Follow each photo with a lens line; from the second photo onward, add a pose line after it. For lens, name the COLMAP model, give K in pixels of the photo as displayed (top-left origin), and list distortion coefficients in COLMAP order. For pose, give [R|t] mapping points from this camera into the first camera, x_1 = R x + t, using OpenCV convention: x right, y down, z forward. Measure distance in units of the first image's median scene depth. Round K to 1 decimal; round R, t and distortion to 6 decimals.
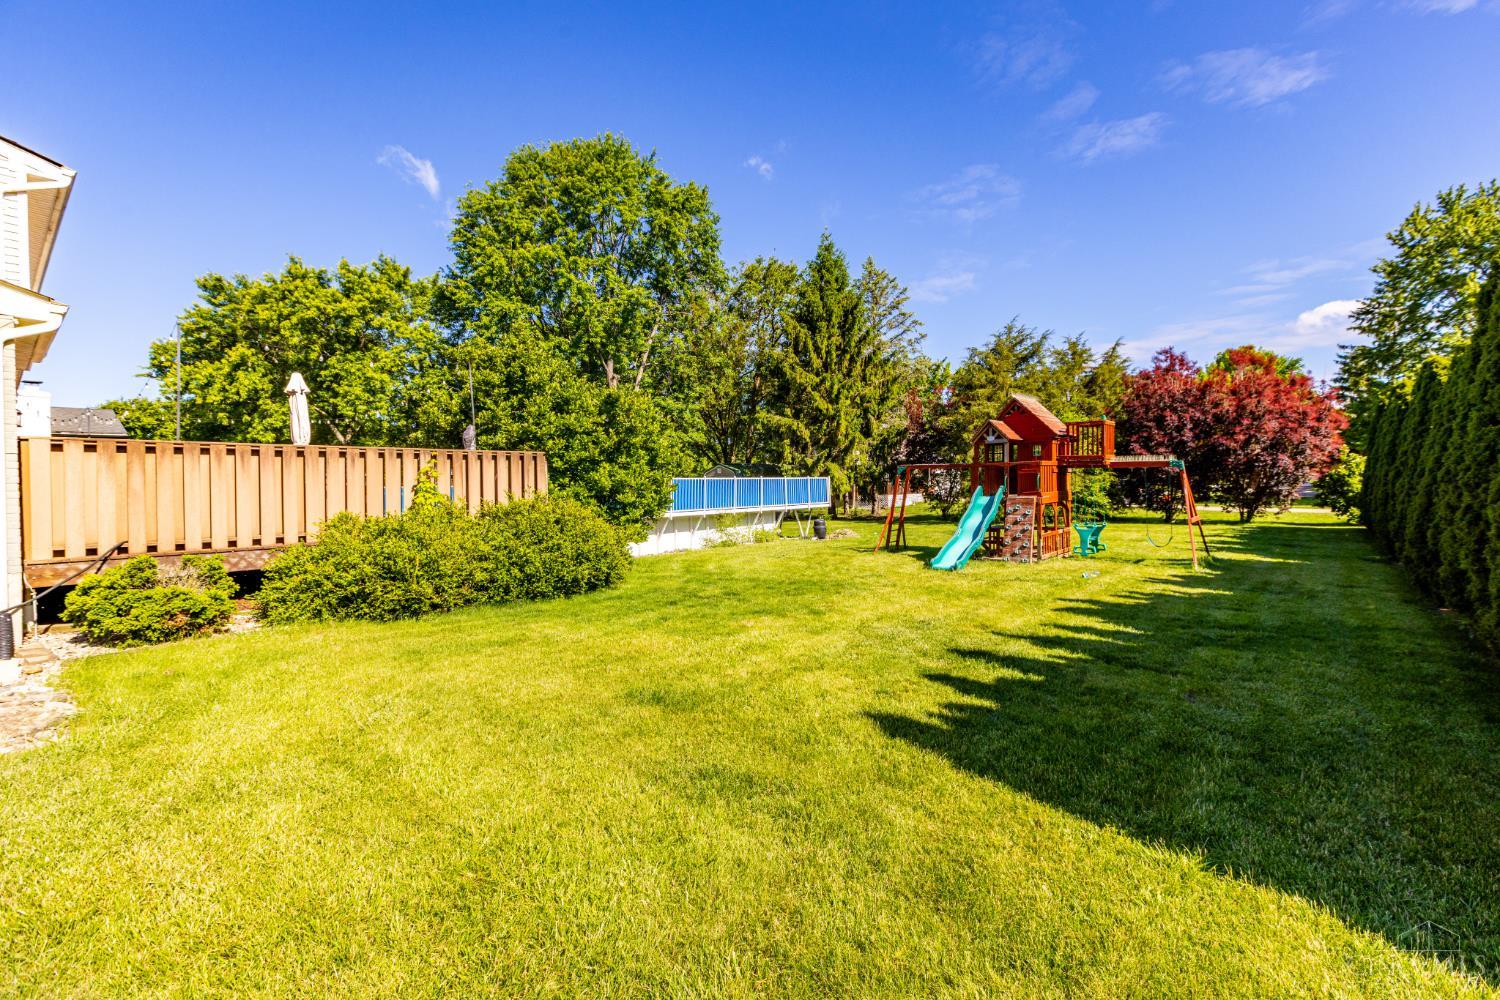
lens RADIAL K [[661.2, 0, 758.9], [0, 661.2, 509.1], [0, 0, 1]] dist [-0.001012, 0.000923]
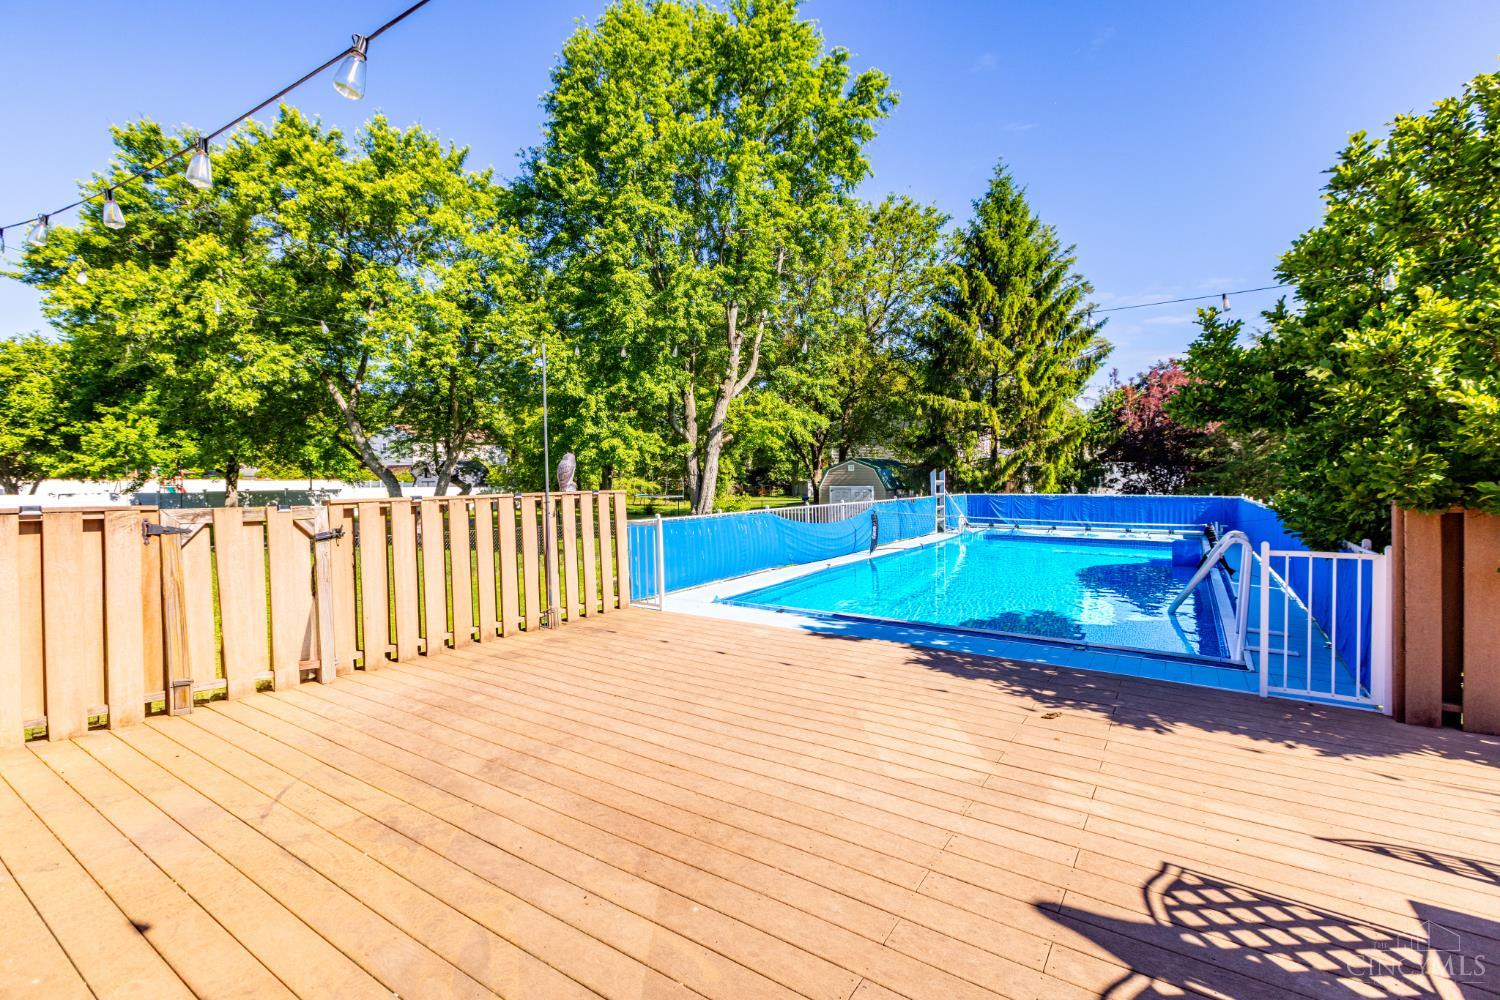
lens RADIAL K [[661.2, 0, 744.7], [0, 661.2, 493.5], [0, 0, 1]] dist [-0.001012, 0.000923]
pose [[0.992742, 0.020739, 0.118463, -0.369631], [-0.020160, 0.999778, -0.006084, -0.030082], [-0.118563, 0.003652, 0.992940, 0.363261]]
